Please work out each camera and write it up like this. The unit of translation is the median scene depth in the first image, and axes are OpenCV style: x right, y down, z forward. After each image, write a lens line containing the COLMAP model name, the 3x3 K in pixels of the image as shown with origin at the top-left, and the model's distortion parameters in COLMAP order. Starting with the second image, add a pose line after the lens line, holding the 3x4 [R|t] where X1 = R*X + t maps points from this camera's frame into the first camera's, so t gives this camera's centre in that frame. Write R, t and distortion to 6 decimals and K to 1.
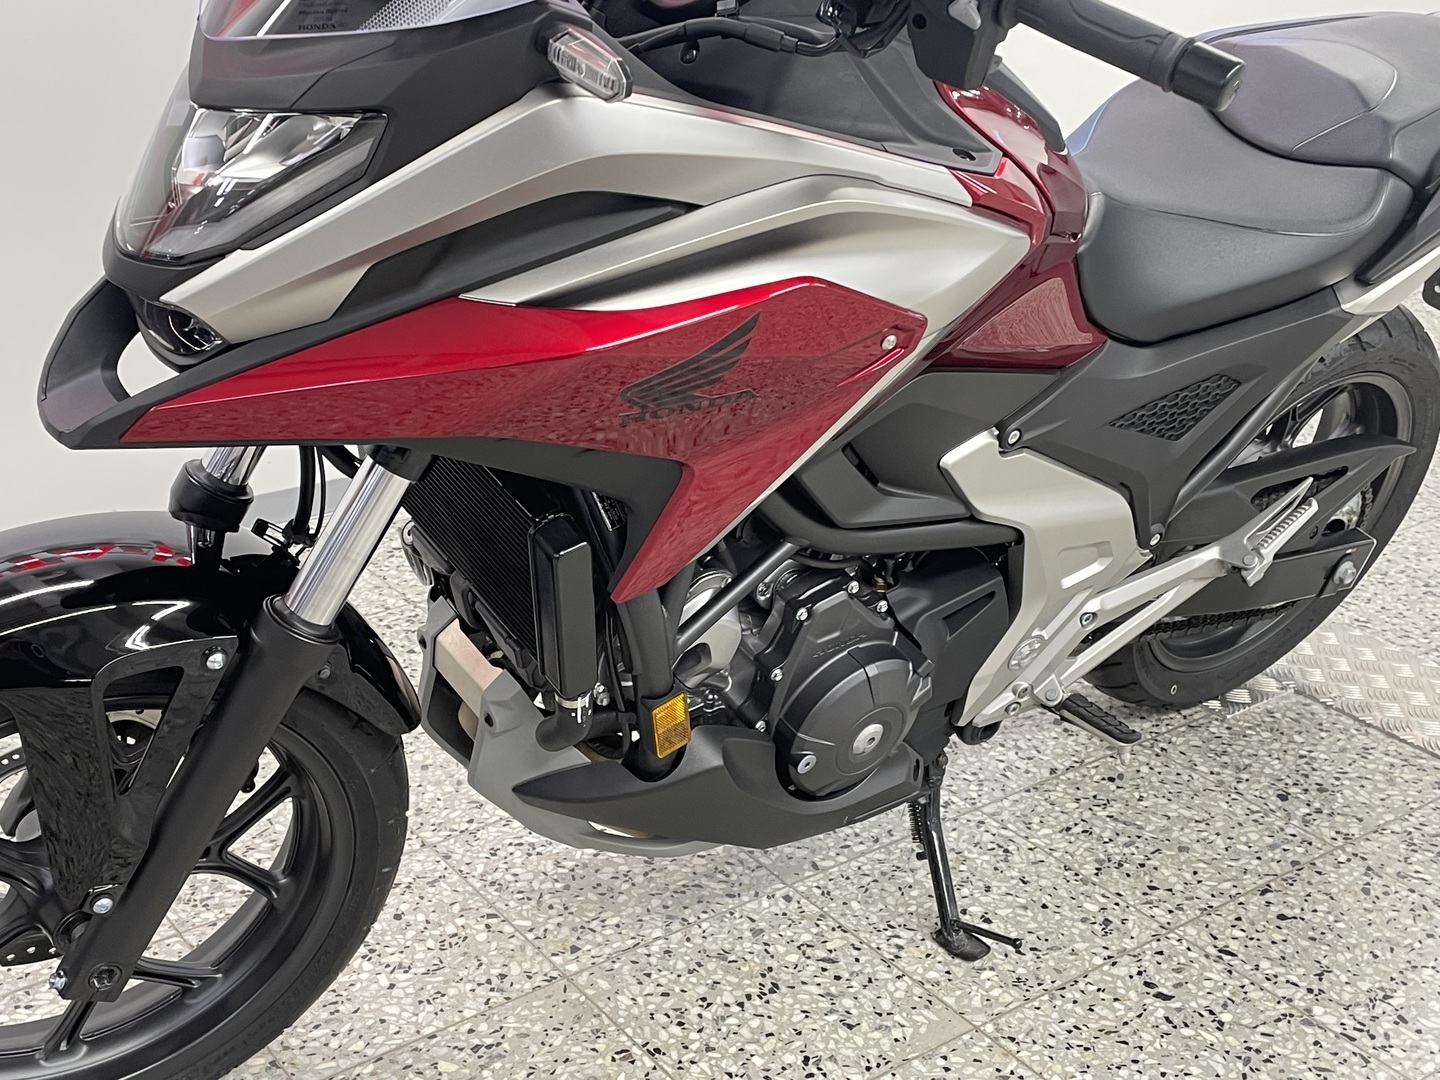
lens RADIAL K [[1772.6, 0, 698.8], [0, 1772.6, 553.9], [0, 0, 1]] dist [0.114350, -0.193719]
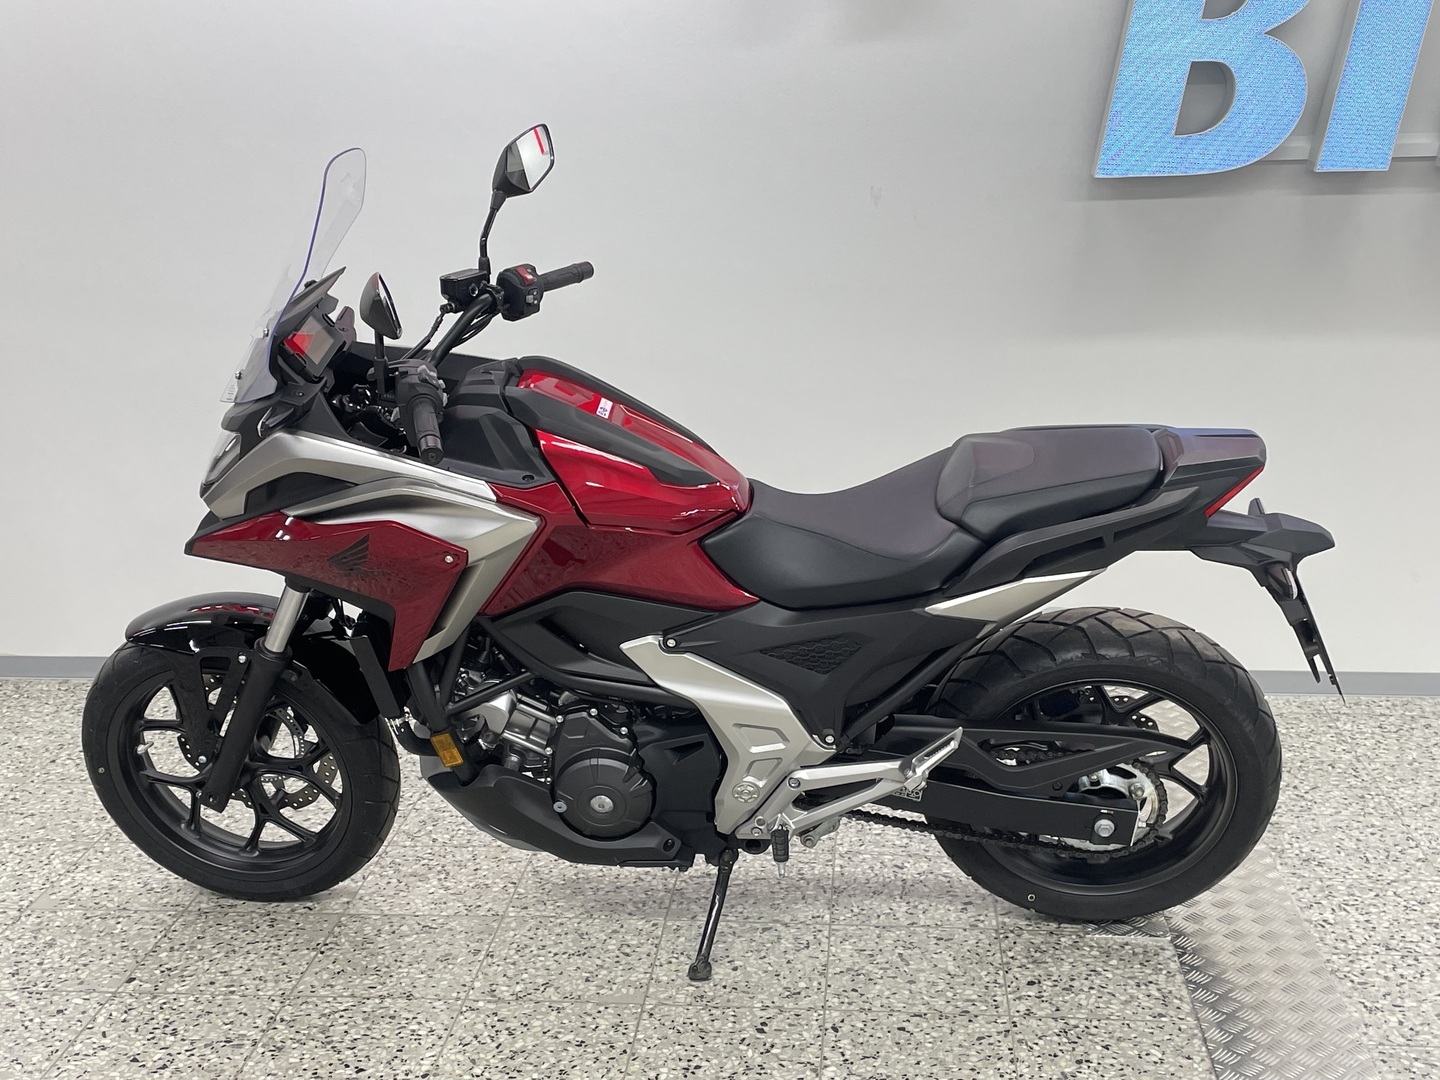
lens RADIAL K [[1764.0, 0, 725.7], [0, 1764.0, 558.8], [0, 0, 1]] dist [0.116541, -0.236510]
pose [[0.747054, 0.131266, -0.651674, 1.194247], [-0.227840, 0.971493, -0.065500, -0.040137], [0.624499, 0.197410, 0.755666, -0.253110]]
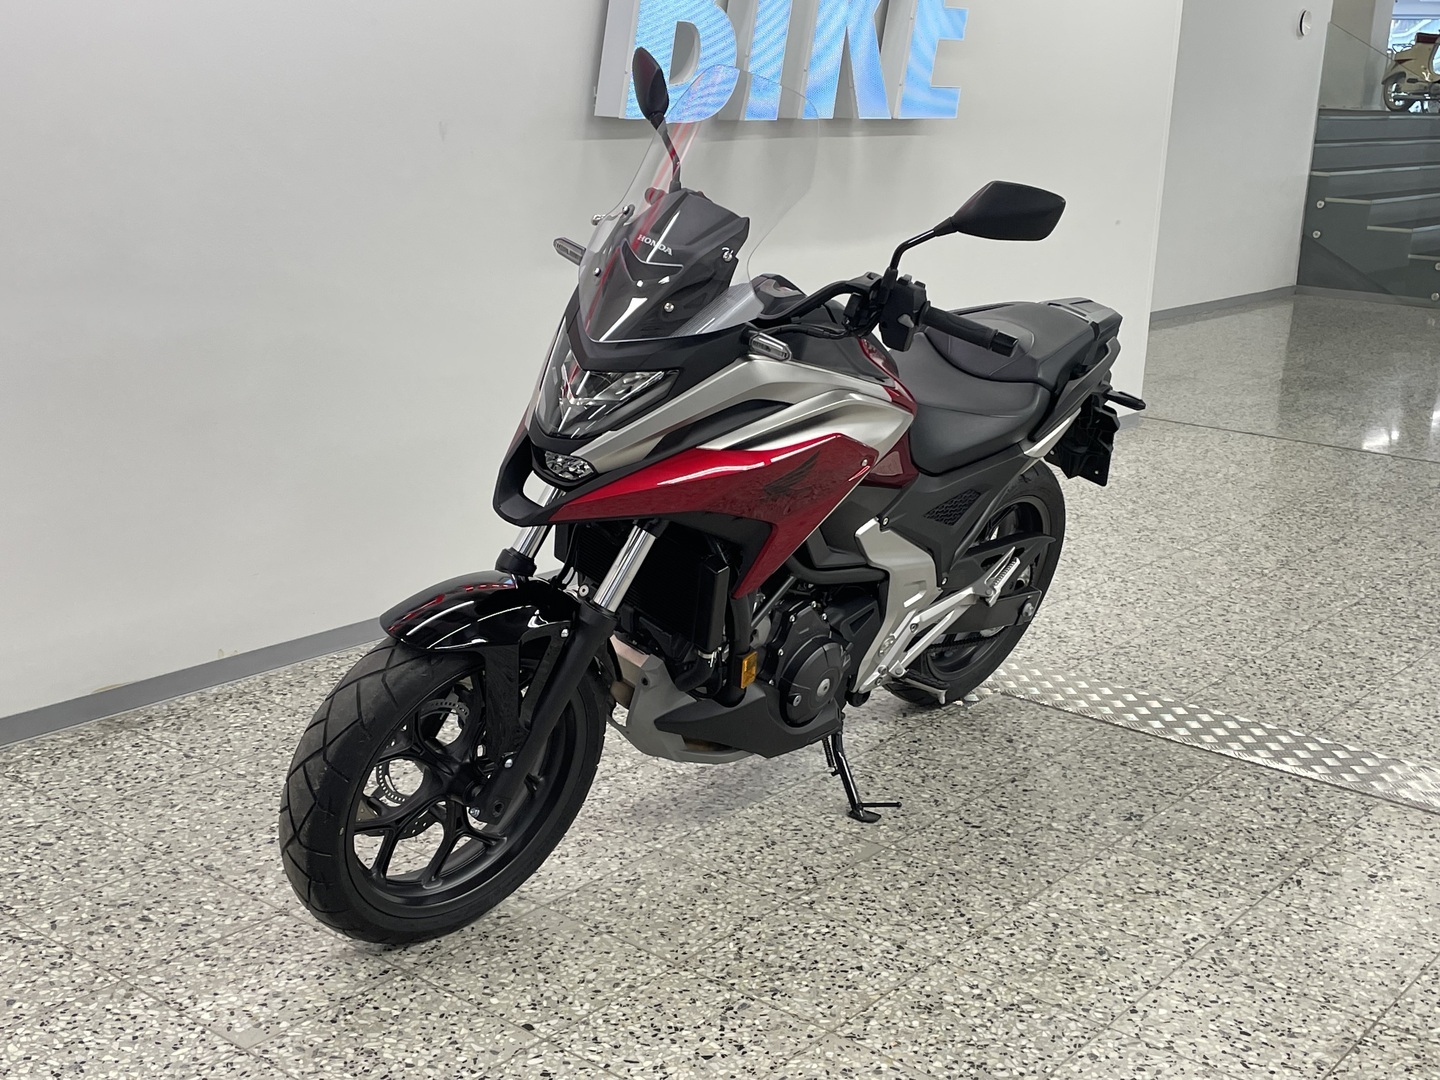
lens RADIAL K [[1764.0, 0, 725.7], [0, 1764.0, 558.8], [0, 0, 1]] dist [0.116541, -0.236510]
pose [[0.967166, -0.062312, 0.246387, -0.425546], [0.094233, 0.988297, -0.119959, 0.171822], [-0.236029, 0.139238, 0.961719, -0.734361]]
